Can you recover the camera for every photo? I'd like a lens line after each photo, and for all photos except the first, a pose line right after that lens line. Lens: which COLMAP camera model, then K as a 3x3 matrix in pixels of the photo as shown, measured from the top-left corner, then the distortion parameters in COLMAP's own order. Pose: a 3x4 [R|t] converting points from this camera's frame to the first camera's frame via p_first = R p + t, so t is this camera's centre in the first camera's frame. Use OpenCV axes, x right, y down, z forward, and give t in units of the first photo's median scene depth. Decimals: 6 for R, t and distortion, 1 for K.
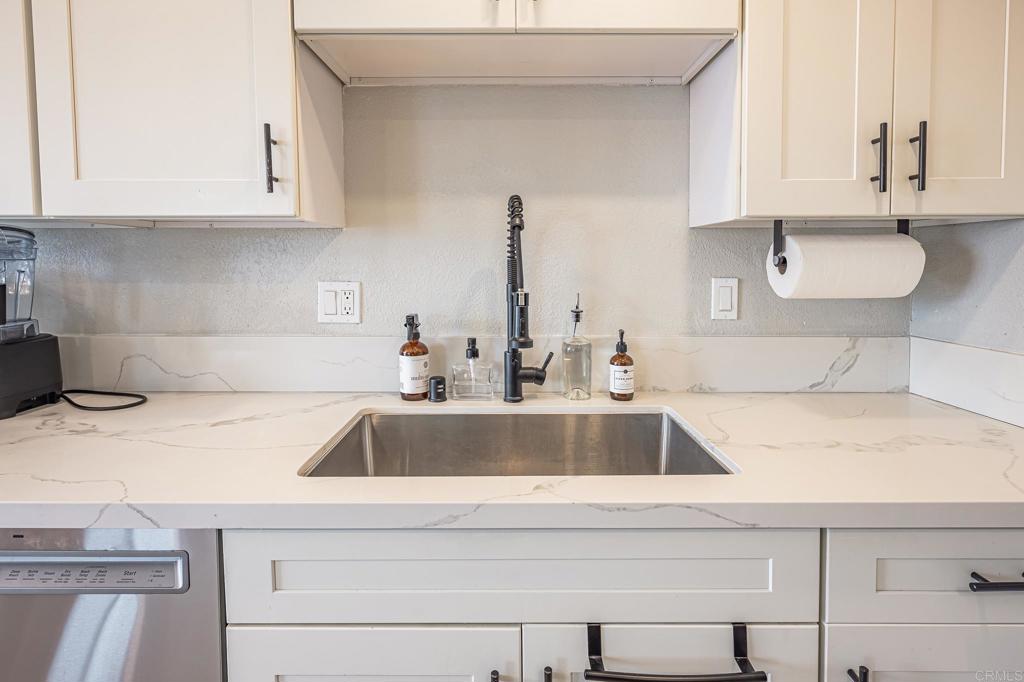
lens RADIAL K [[514.4, 0, 512.2], [0, 514.4, 284.3], [0, 0, 1]] dist [-0.001217, -0.000660]
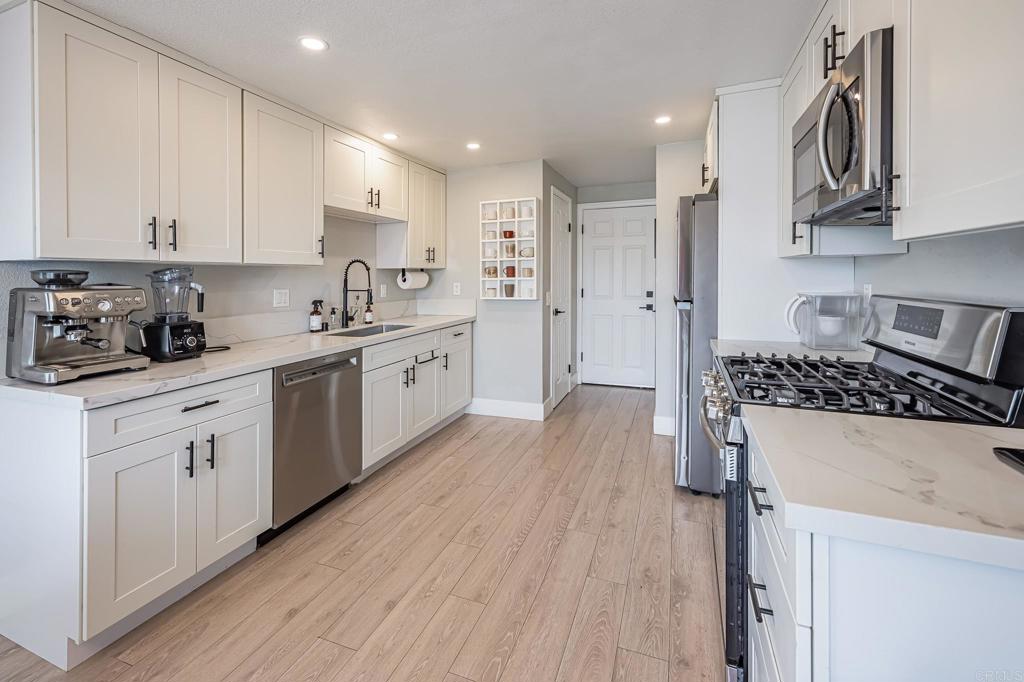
lens RADIAL K [[442.9, 0, 510.7], [0, 442.9, 277.5], [0, 0, 1]] dist [-0.000311, 0.000290]
pose [[0.359479, -0.009029, 0.933110, -2.017668], [0.046555, 0.998881, -0.008270, 0.005950], [-0.931991, 0.046414, 0.359497, -0.800243]]
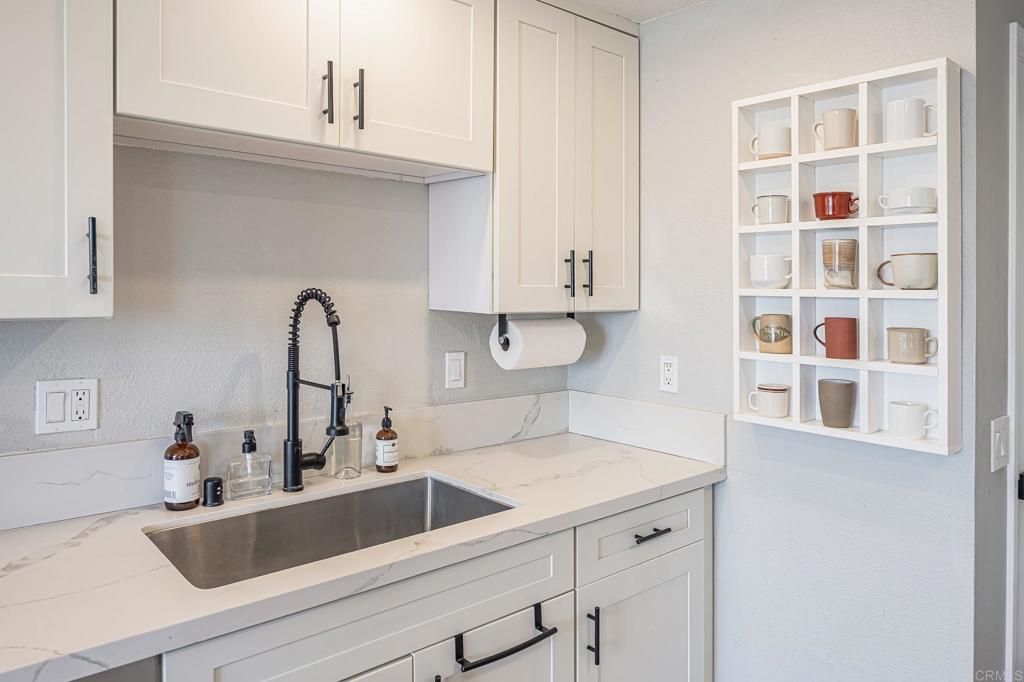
lens RADIAL K [[724.5, 0, 516.4], [0, 724.5, 253.0], [0, 0, 1]] dist [-0.006683, -0.002161]
pose [[0.743152, 0.040986, 0.667867, -0.626647], [0.010359, 0.997298, -0.072729, -0.122928], [-0.669043, 0.060967, 0.740719, -0.346293]]
